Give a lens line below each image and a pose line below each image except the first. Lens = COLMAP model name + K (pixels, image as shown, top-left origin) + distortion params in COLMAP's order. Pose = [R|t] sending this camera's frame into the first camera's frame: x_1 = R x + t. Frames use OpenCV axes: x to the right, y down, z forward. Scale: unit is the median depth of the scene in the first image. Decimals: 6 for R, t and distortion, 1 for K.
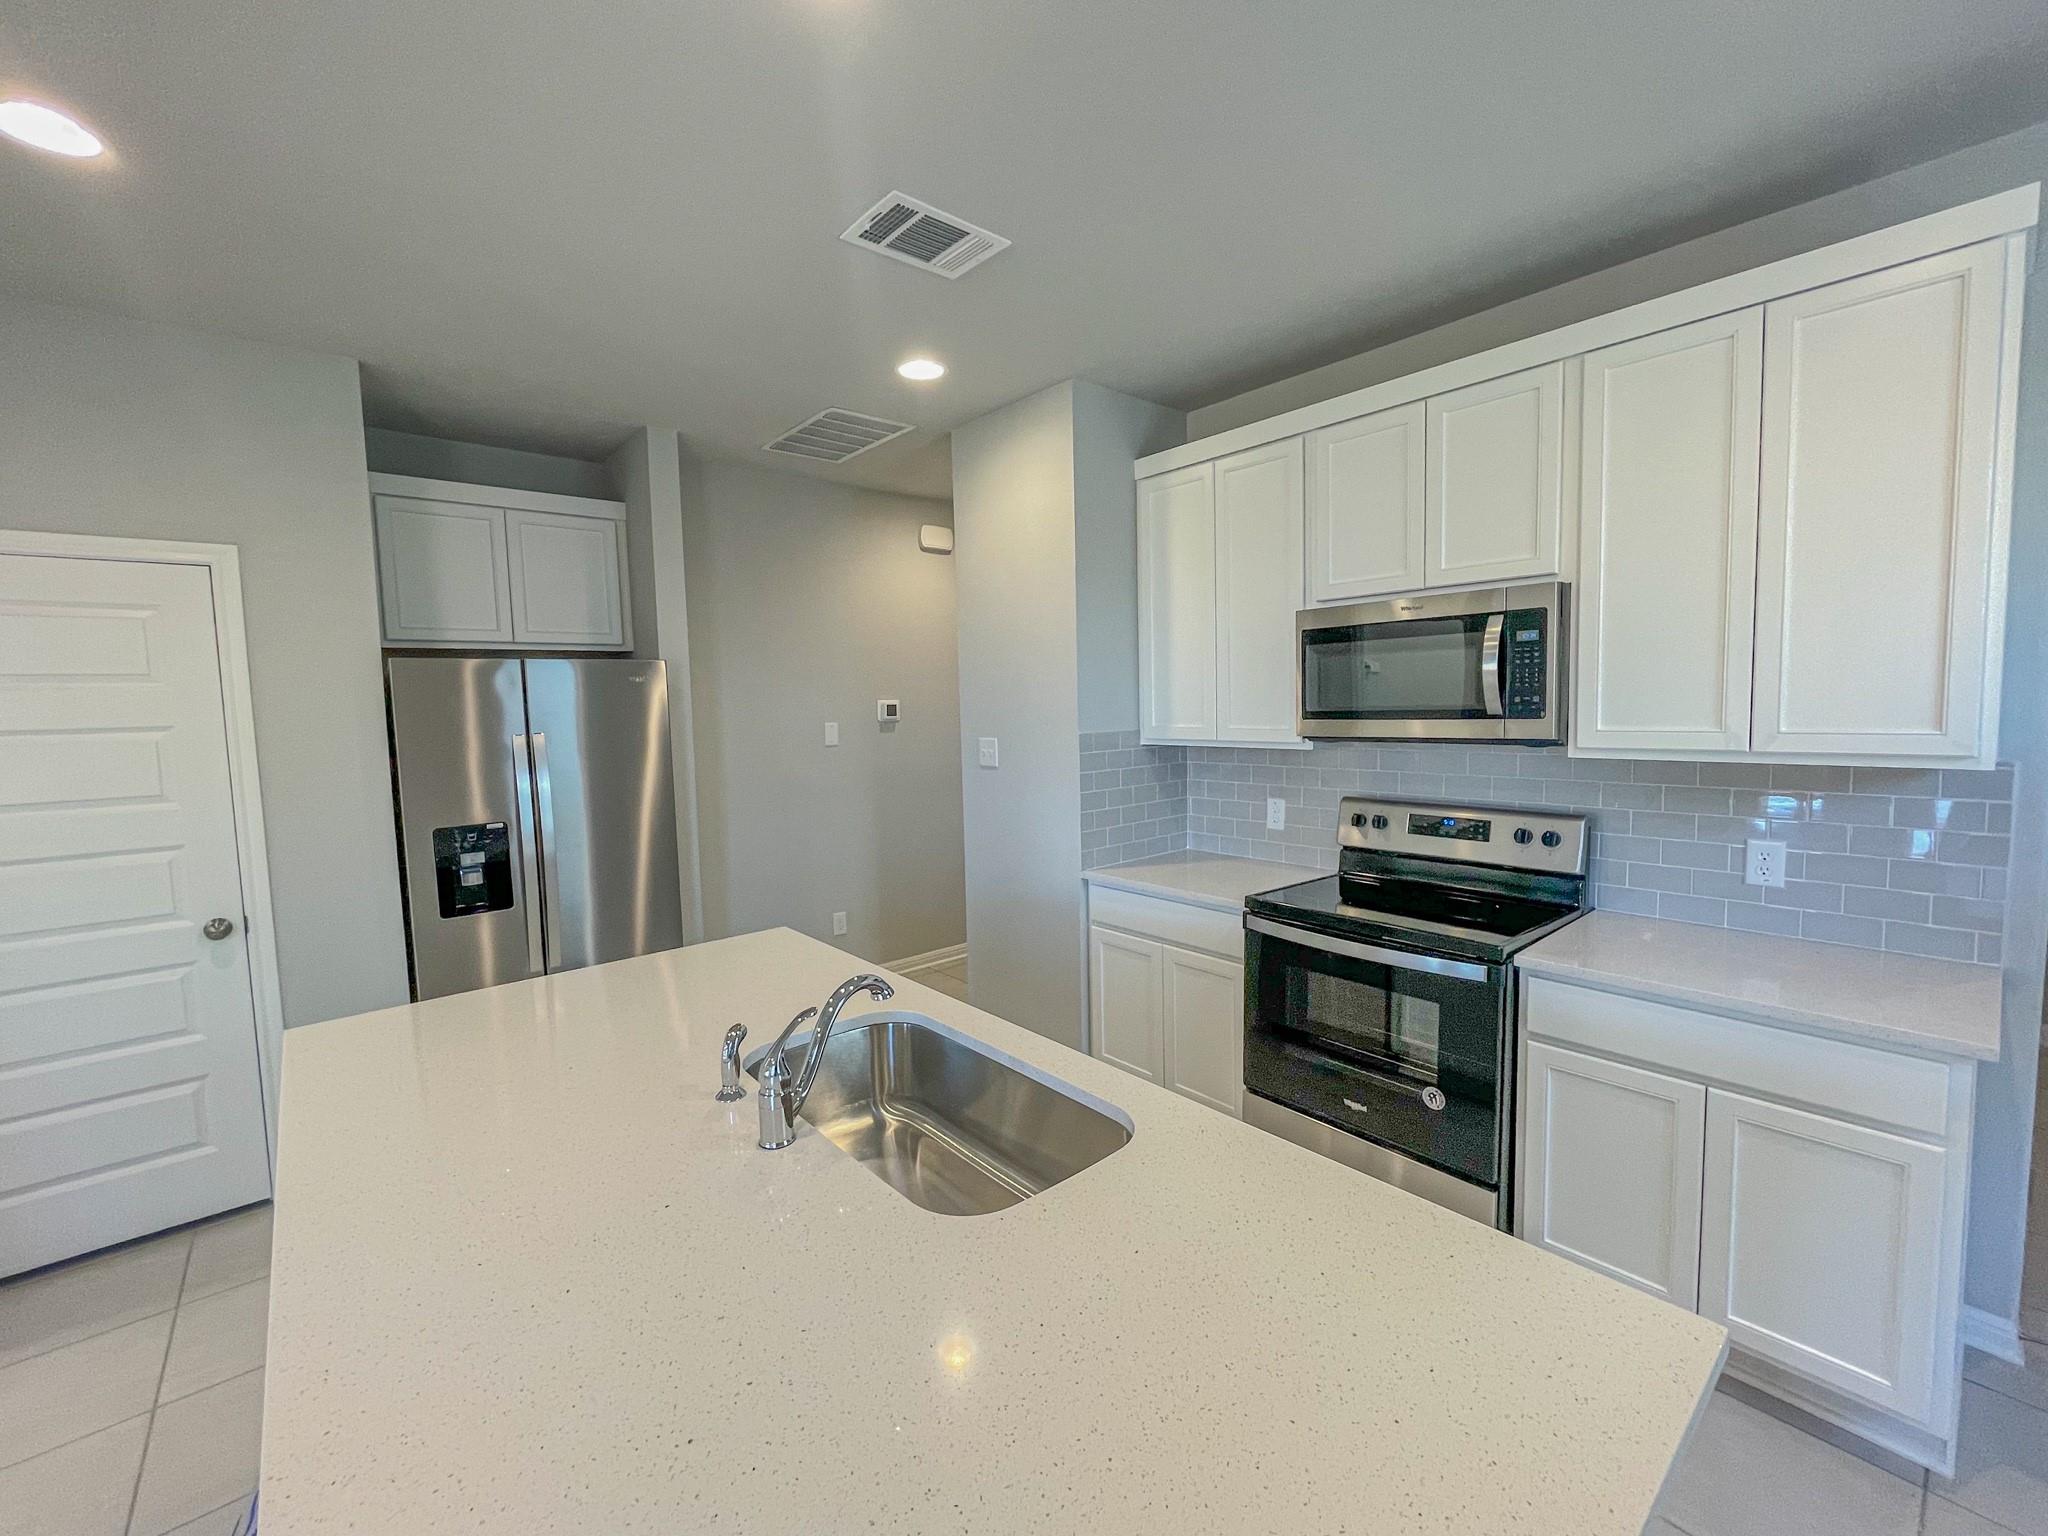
lens RADIAL K [[834.1, 0, 1013.1], [0, 834.1, 767.9], [0, 0, 1]] dist [-0.015057, 0.002412]
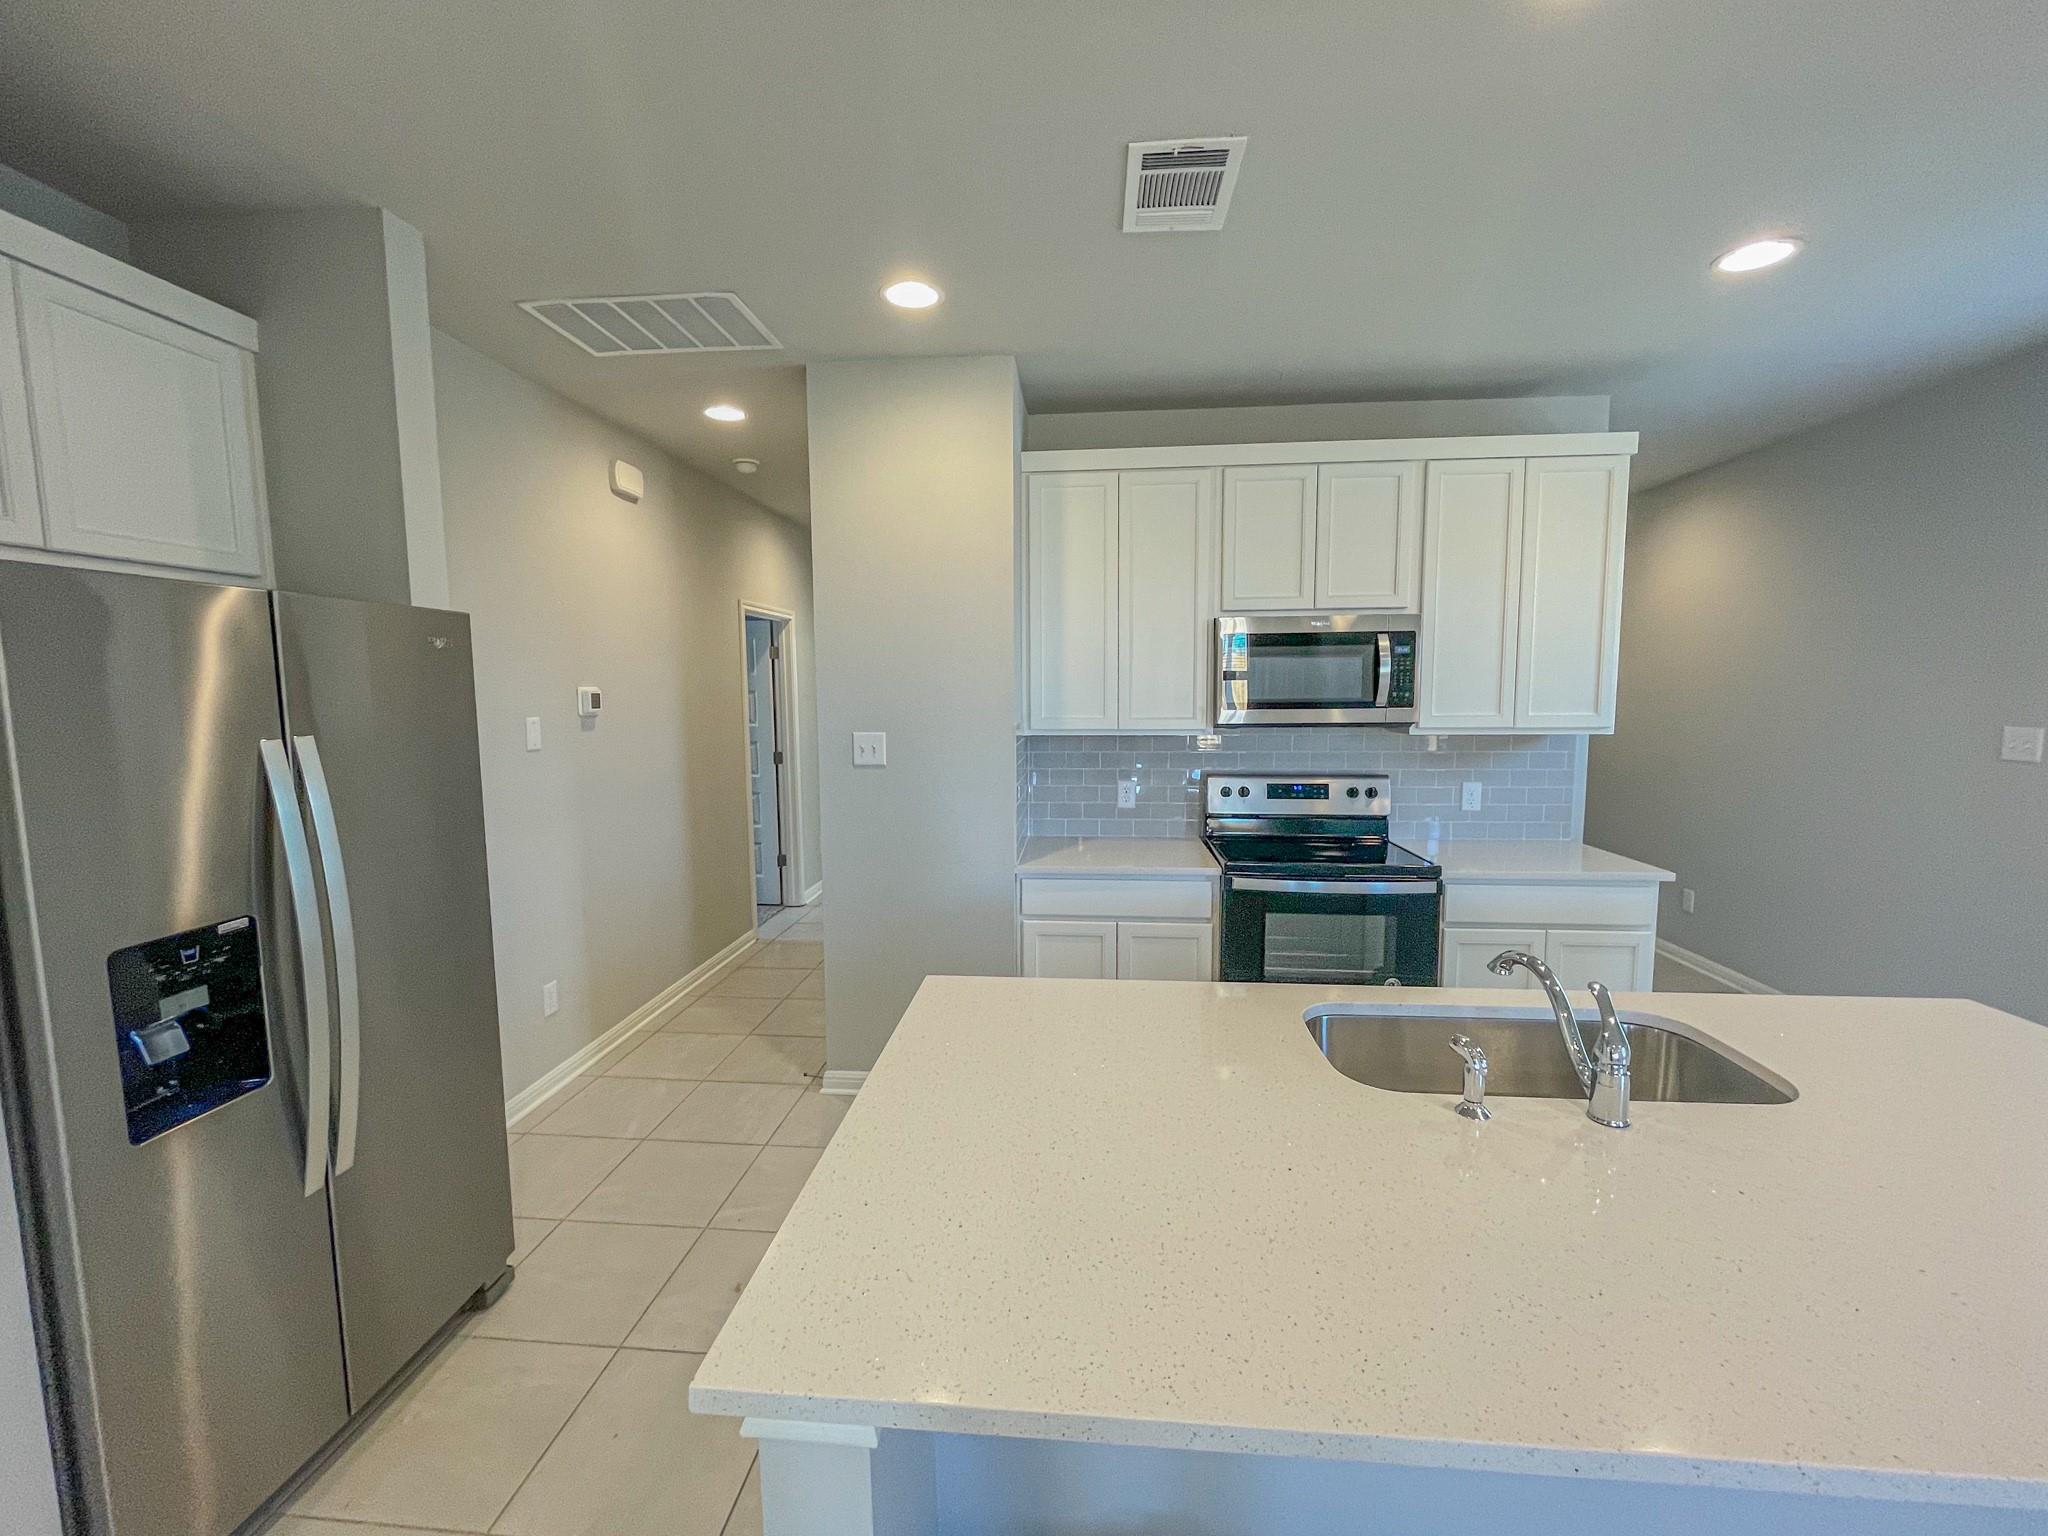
lens RADIAL K [[834.1, 0, 1012.0], [0, 834.1, 769.1], [0, 0, 1]] dist [-0.015057, 0.002412]
pose [[0.715483, -0.049479, 0.696875, -0.718371], [0.044988, 0.998682, 0.024718, -0.016695], [-0.697180, 0.013666, 0.716766, 0.370738]]
